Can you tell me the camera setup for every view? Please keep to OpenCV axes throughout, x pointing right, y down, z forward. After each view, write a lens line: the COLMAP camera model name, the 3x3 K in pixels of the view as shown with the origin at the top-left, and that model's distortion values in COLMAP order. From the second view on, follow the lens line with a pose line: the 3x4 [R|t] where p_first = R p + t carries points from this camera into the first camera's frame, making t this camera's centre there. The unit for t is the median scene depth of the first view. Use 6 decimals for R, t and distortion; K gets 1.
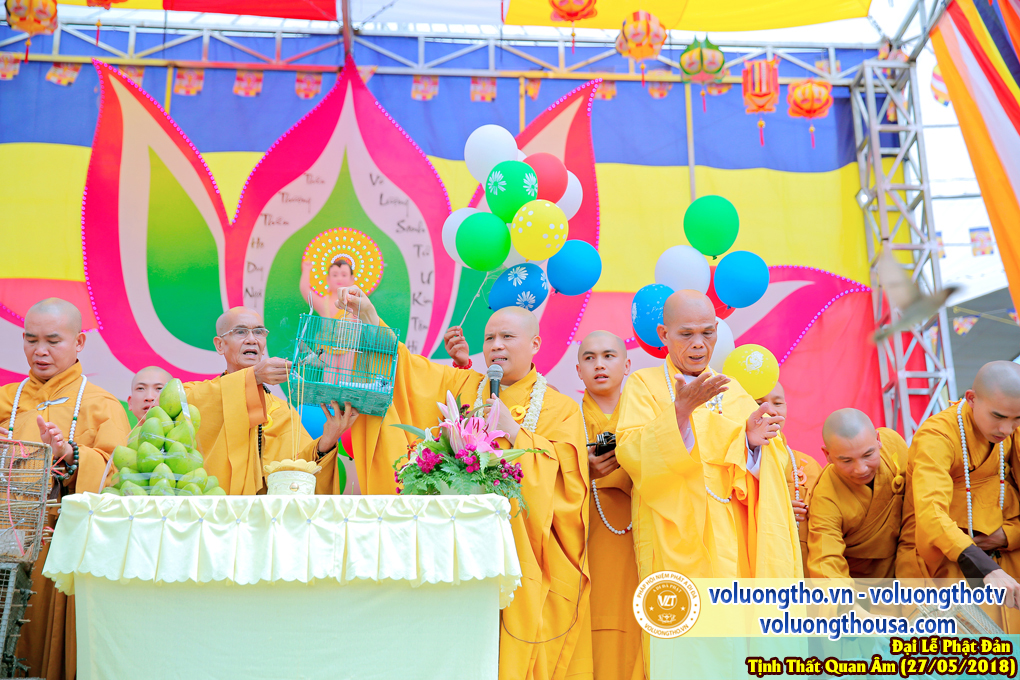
lens RADIAL K [[1454.8, 0, 510.0], [0, 1454.8, 340.0], [0, 0, 1]] dist [0.106020, 0.137401]
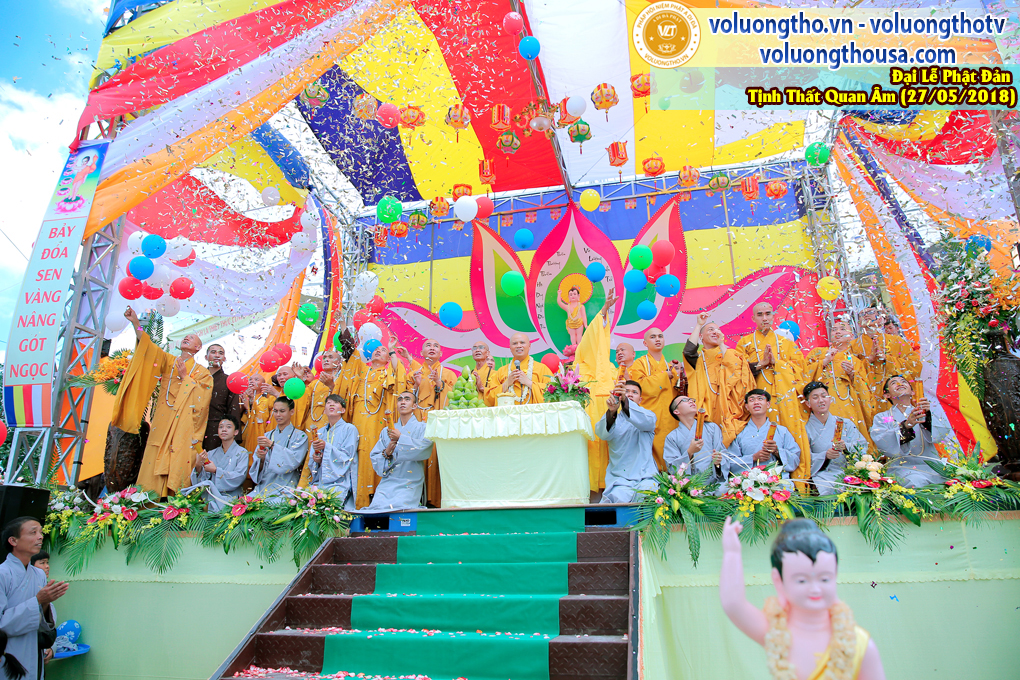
lens RADIAL K [[690.7, 0, 510.0], [0, 690.7, 340.0], [0, 0, 1]] dist [-0.110295, 0.082500]
pose [[0.954646, -0.097146, -0.281450, 0.104368], [0.112036, 0.993005, 0.037264, -0.028163], [0.275862, -0.067106, 0.958852, -0.109627]]
